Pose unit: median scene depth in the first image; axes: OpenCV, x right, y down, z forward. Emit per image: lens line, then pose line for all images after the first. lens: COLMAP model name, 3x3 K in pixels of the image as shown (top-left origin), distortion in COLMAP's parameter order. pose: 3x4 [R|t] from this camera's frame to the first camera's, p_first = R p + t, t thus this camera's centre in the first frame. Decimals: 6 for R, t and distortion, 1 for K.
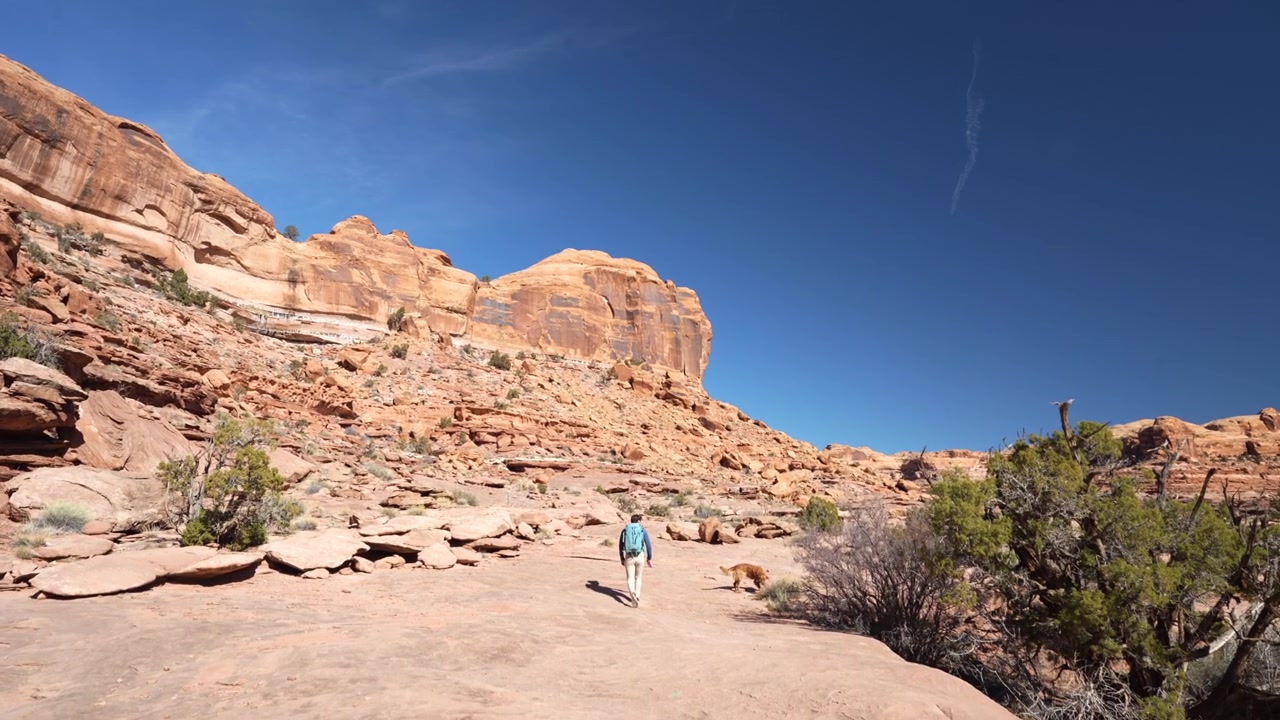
lens RADIAL K [[832.7, 0, 641.0], [0, 832.7, 358.2], [0, 0, 1]] dist [-0.023282, 0.019913]
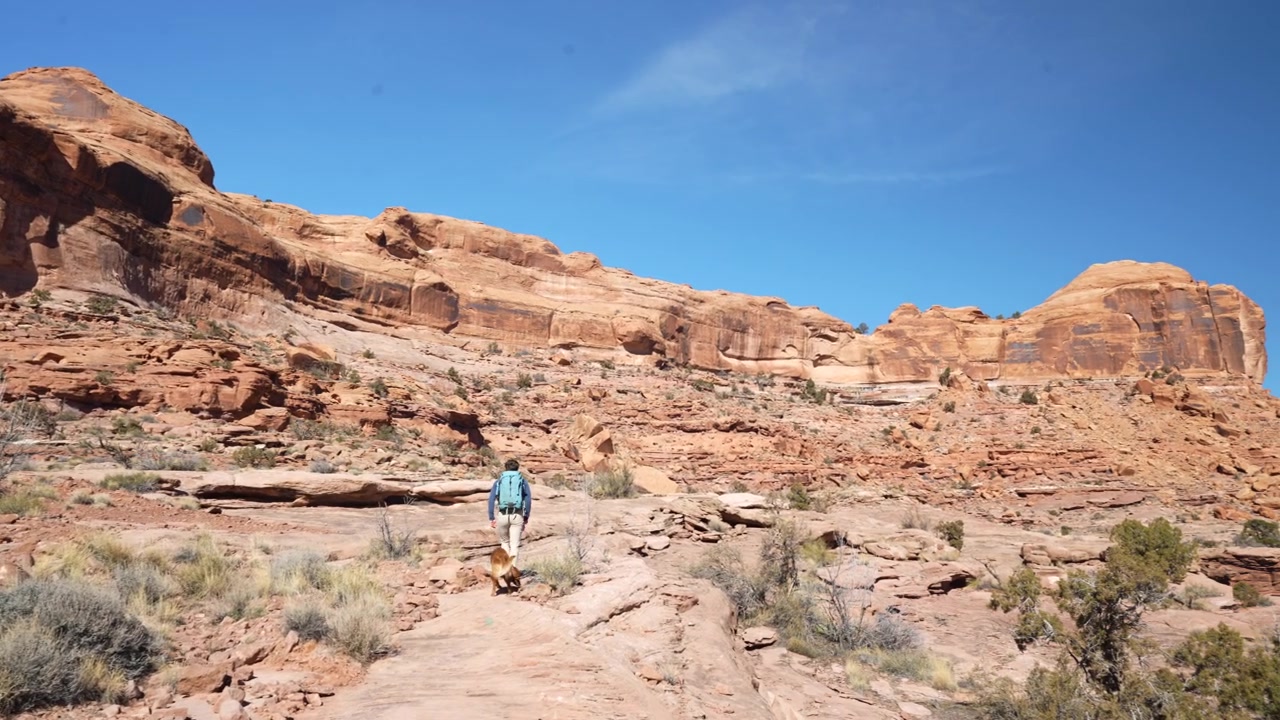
lens RADIAL K [[832.7, 0, 637.2], [0, 832.7, 357.8], [0, 0, 1]] dist [-0.023282, 0.019913]
pose [[0.778013, -0.147994, -0.610568, 0.161523], [0.155446, 0.986987, -0.041157, -0.101791], [0.608714, -0.062890, 0.790893, -0.420979]]
